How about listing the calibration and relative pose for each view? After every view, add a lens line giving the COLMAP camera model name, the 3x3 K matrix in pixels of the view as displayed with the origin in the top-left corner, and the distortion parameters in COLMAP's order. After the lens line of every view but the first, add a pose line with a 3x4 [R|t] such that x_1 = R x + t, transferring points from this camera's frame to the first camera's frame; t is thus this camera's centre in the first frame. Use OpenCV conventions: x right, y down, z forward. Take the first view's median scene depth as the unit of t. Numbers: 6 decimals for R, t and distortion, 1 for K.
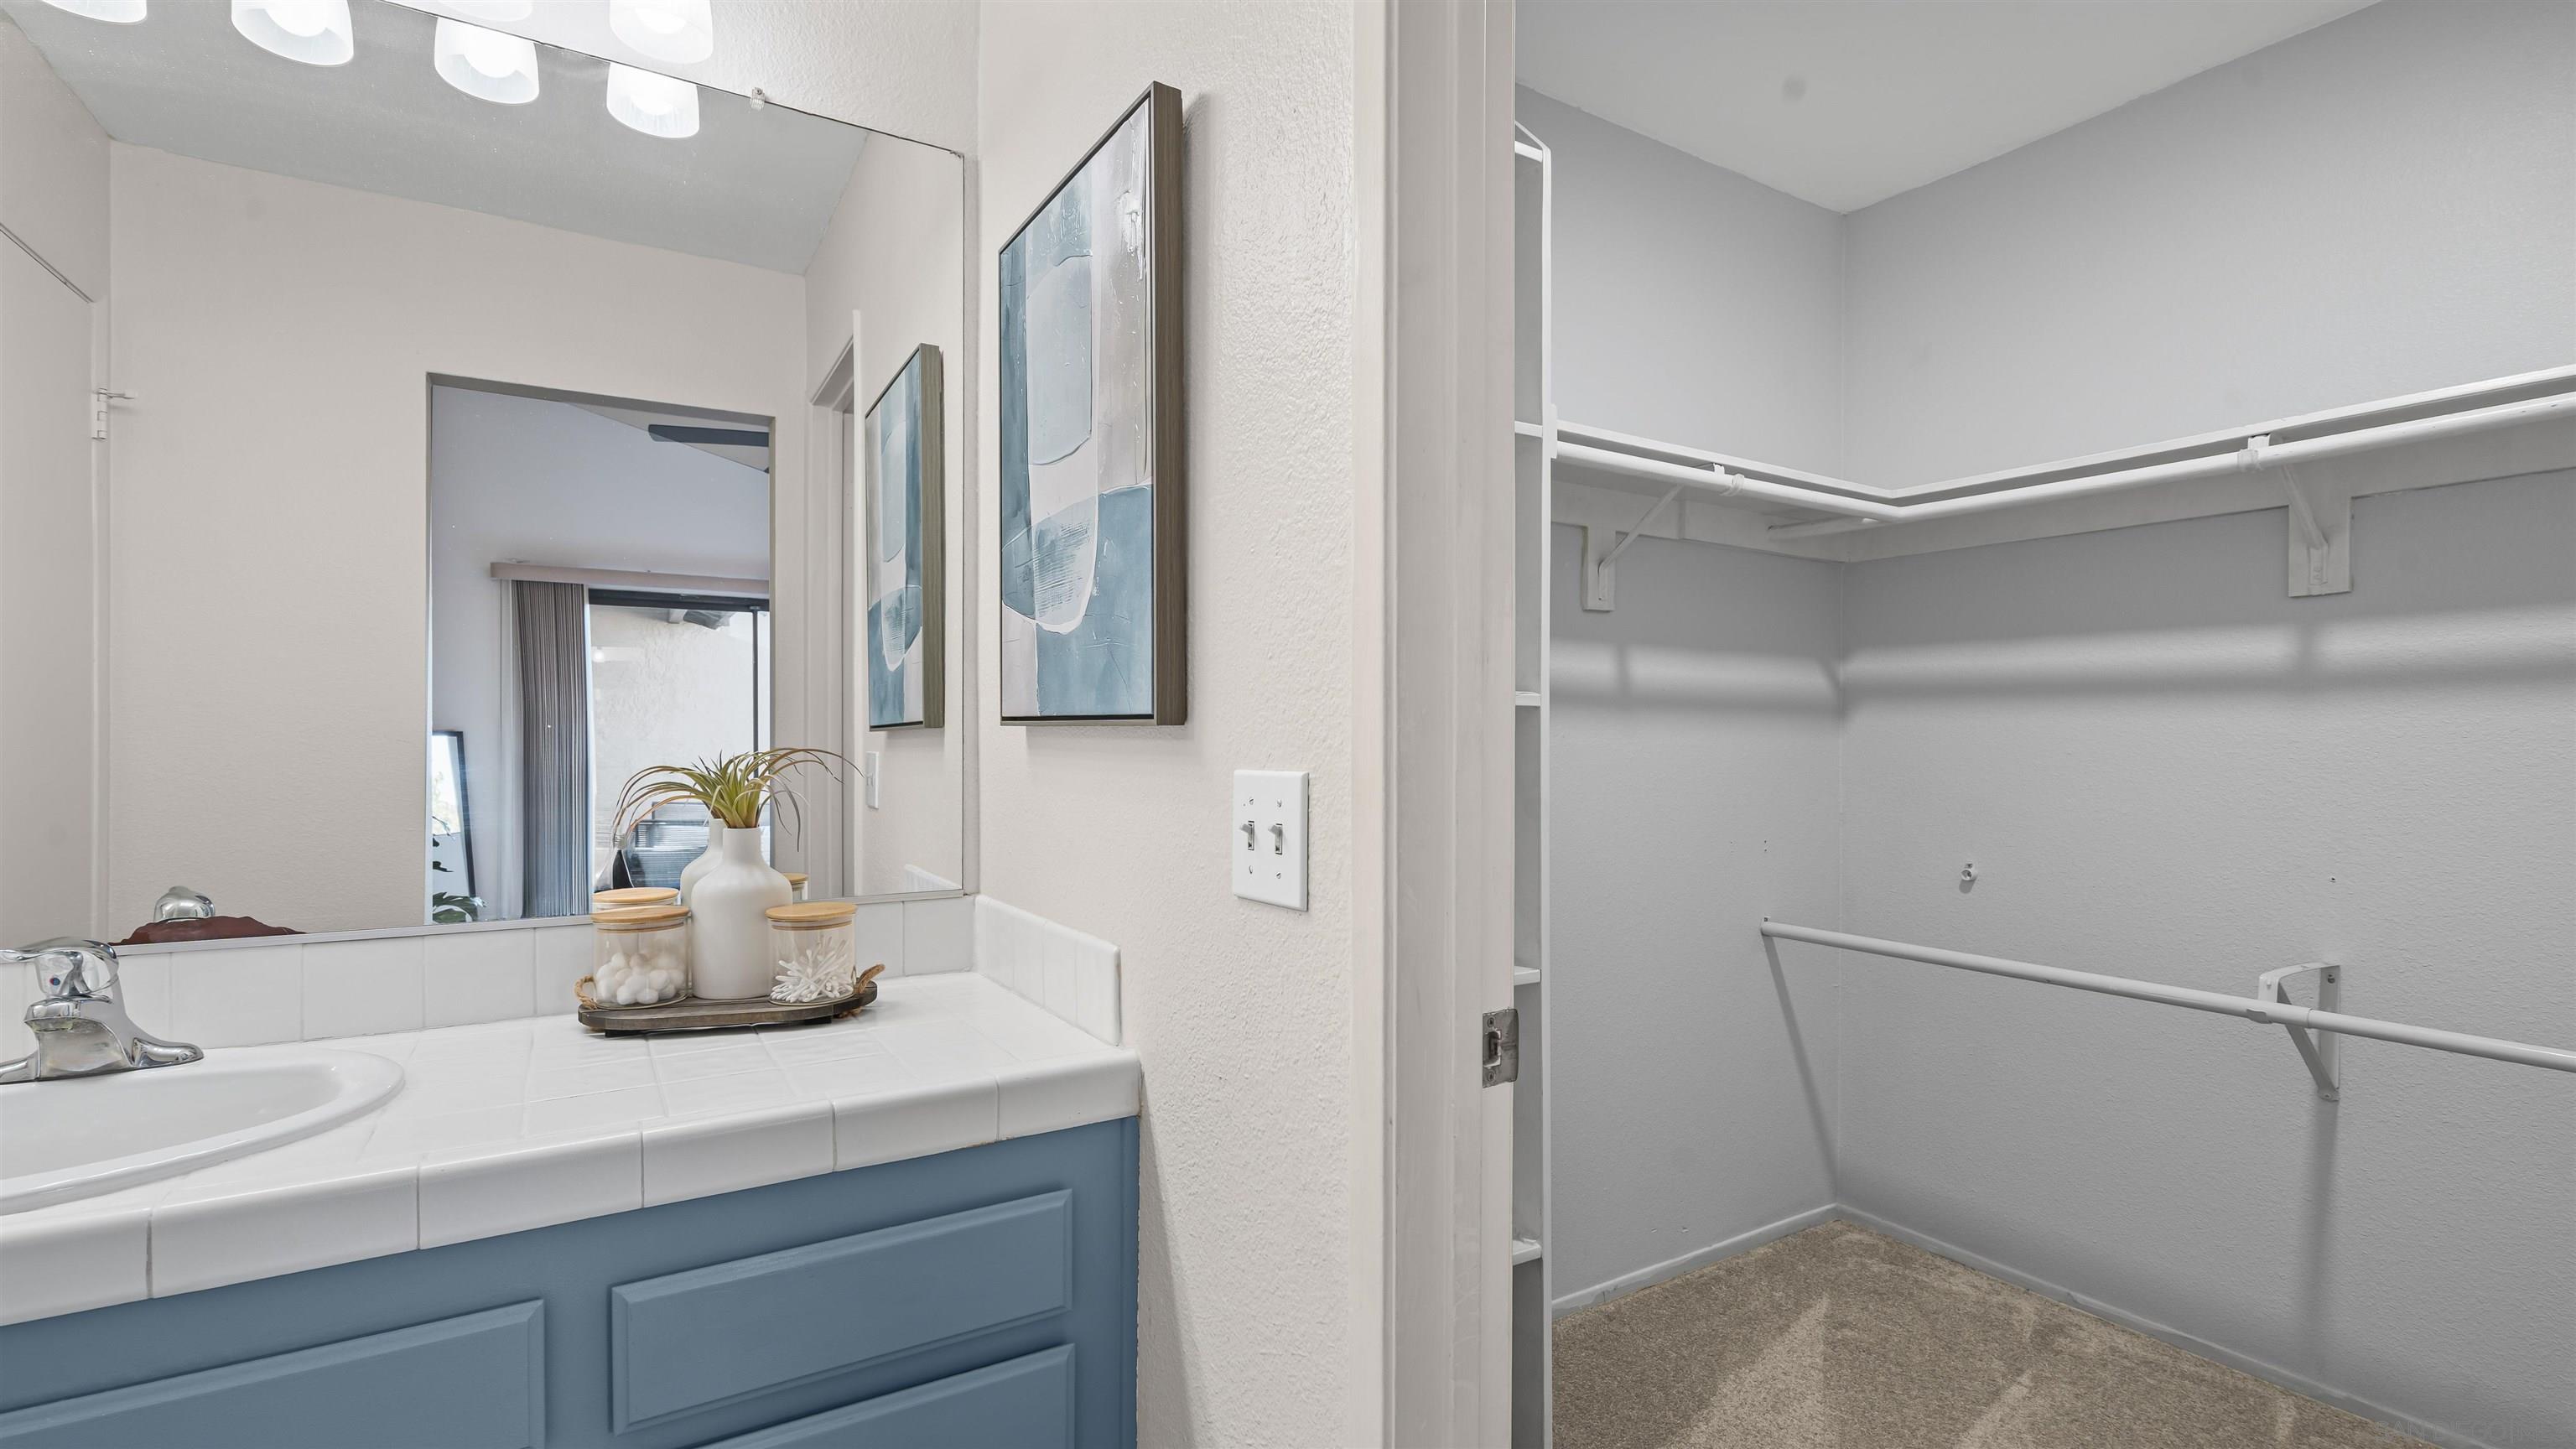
lens RADIAL K [[1161.0, 0, 1263.8], [0, 1161.0, 747.0], [0, 0, 1]] dist [-0.008343, 0.002431]
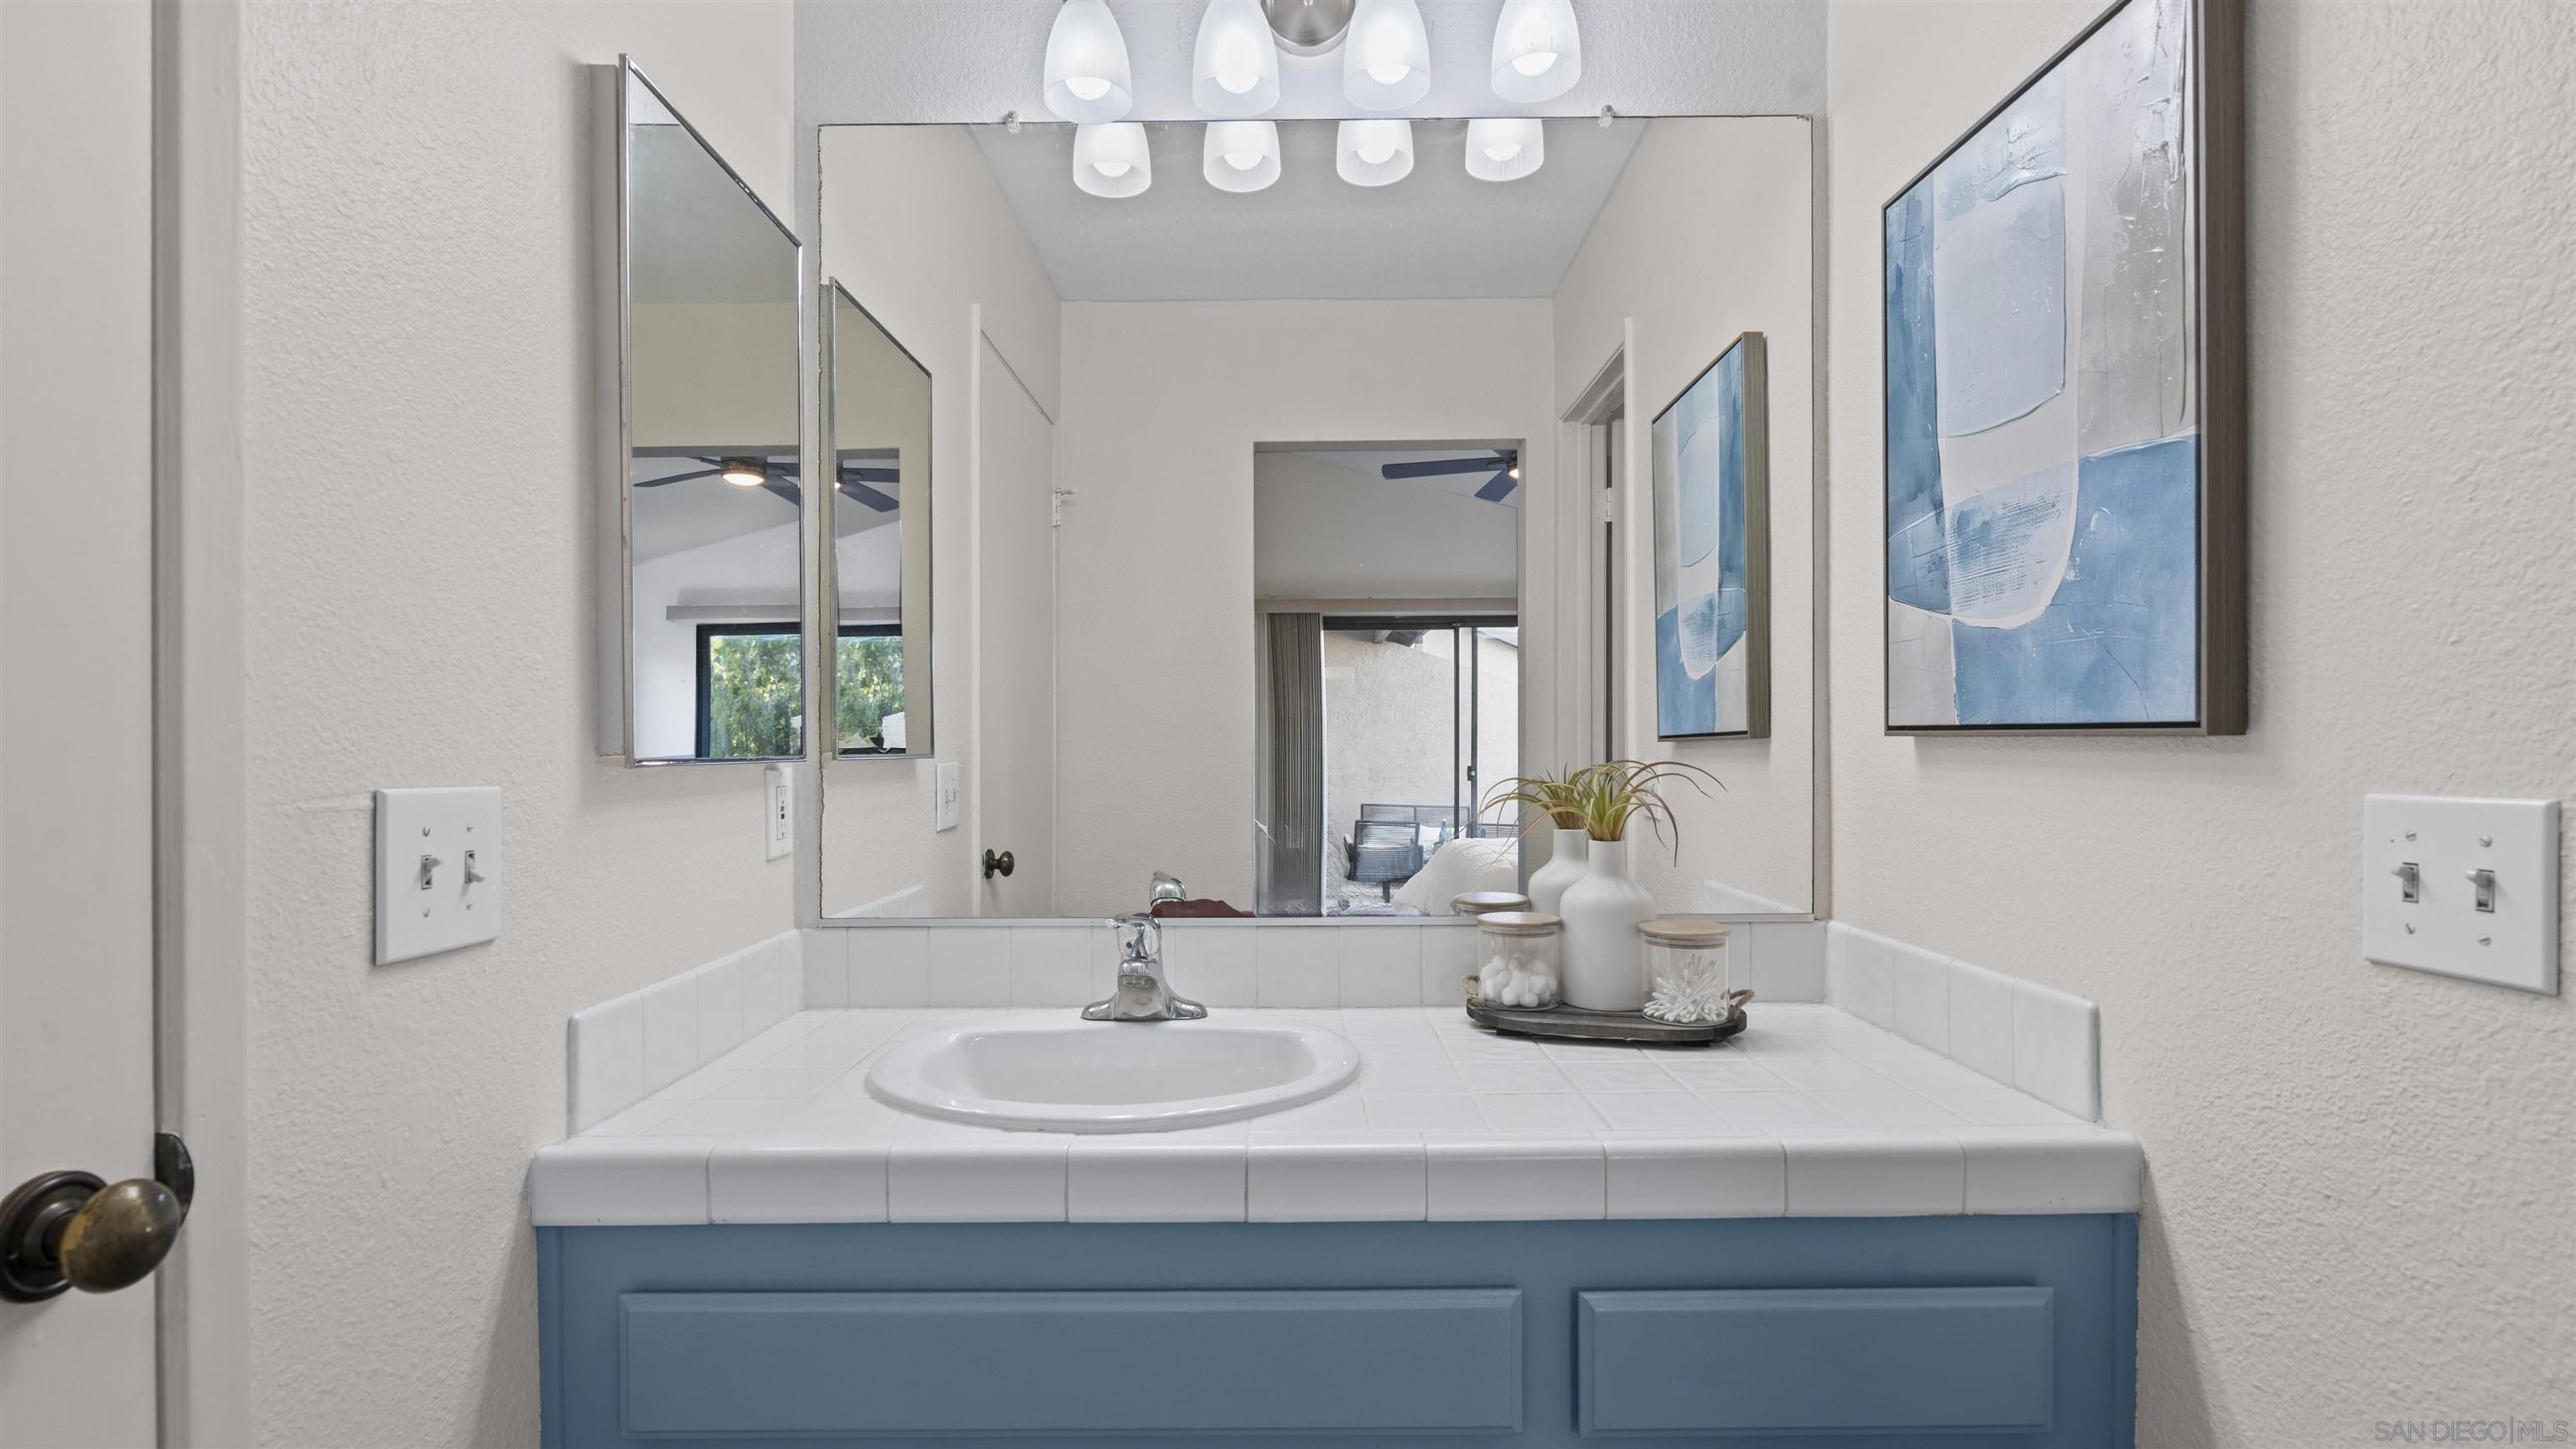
lens RADIAL K [[1161.0, 0, 1269.5], [0, 1161.0, 752.1], [0, 0, 1]] dist [-0.008343, 0.002431]
pose [[0.849330, -0.004056, -0.527847, -0.195537], [0.003375, 0.999992, -0.002255, -0.006813], [0.527852, 0.000134, 0.849337, -0.011970]]
